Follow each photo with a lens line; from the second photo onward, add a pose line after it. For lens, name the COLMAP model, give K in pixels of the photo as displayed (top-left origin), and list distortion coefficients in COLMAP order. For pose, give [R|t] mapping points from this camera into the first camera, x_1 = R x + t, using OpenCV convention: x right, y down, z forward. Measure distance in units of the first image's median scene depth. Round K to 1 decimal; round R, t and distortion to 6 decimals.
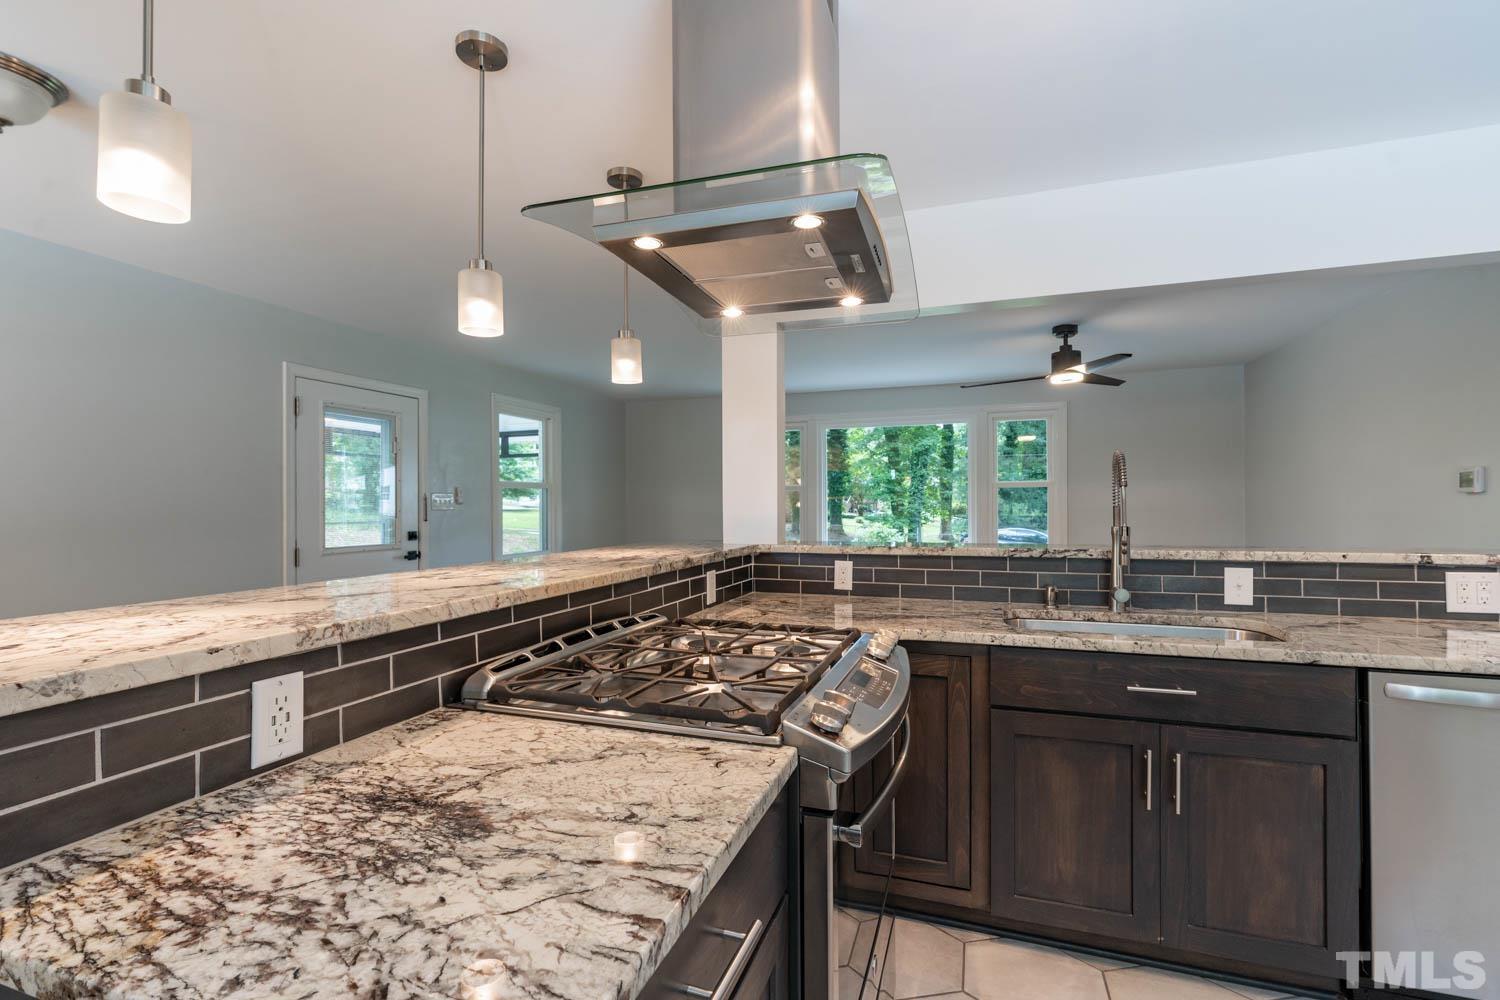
lens RADIAL K [[667.7, 0, 746.8], [0, 667.7, 491.1], [0, 0, 1]] dist [-0.010455, 0.002015]
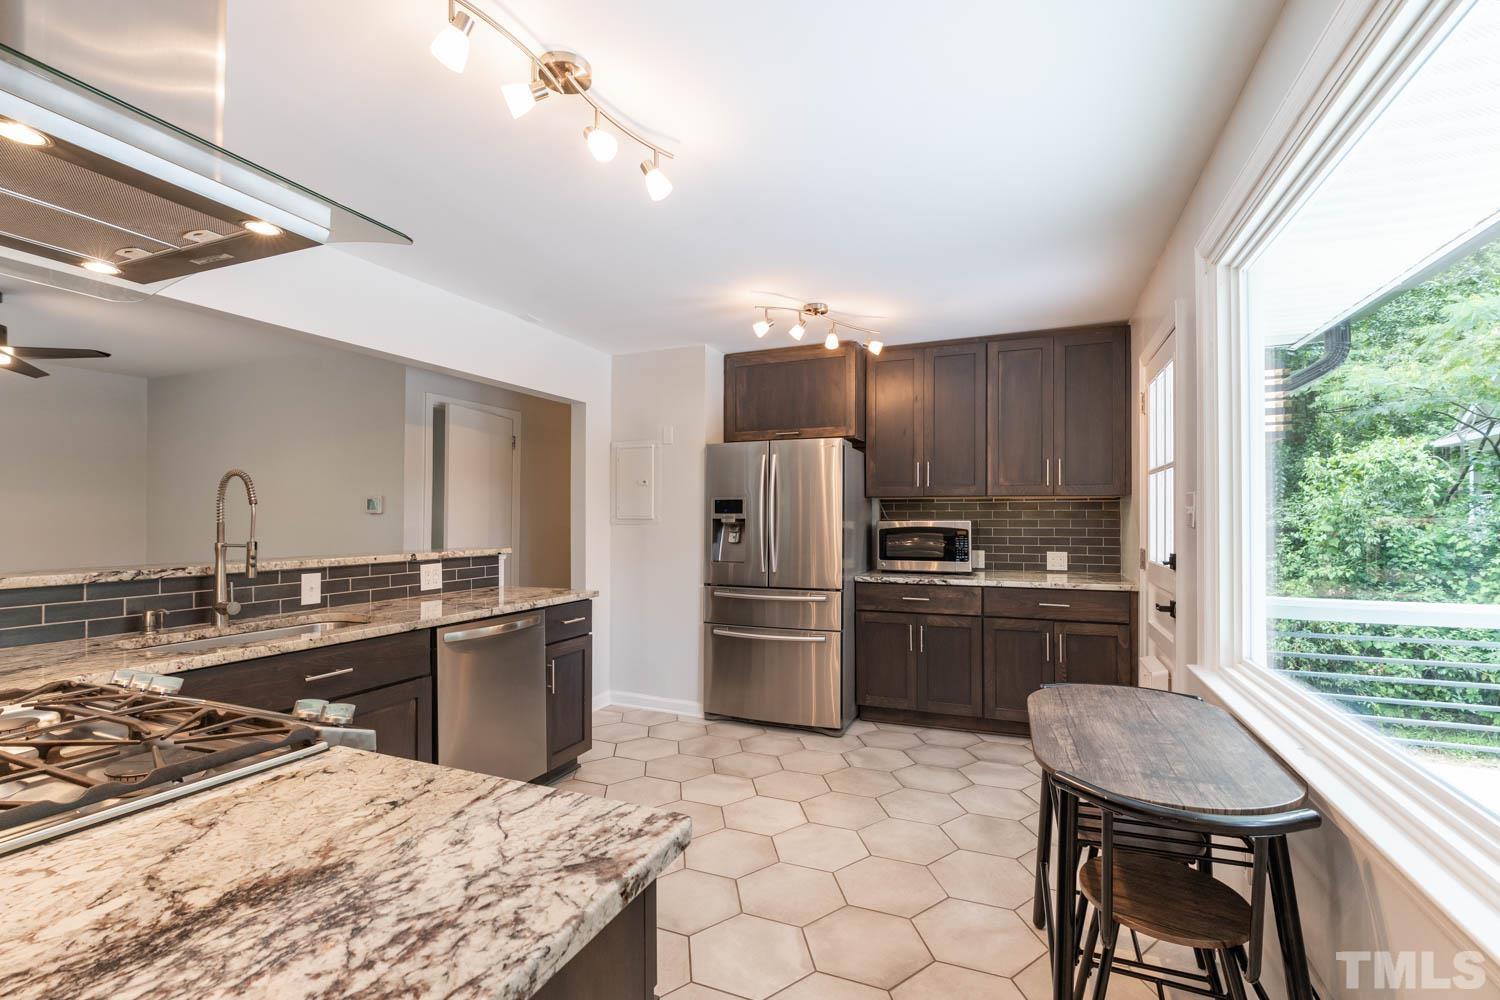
lens RADIAL K [[667.7, 0, 752.9], [0, 667.7, 509.3], [0, 0, 1]] dist [-0.010455, 0.002015]
pose [[0.064214, 0.018552, 0.997764, -1.129174], [-0.019967, 0.999651, -0.017302, 0.007202], [-0.997736, -0.018812, 0.064562, 0.310376]]
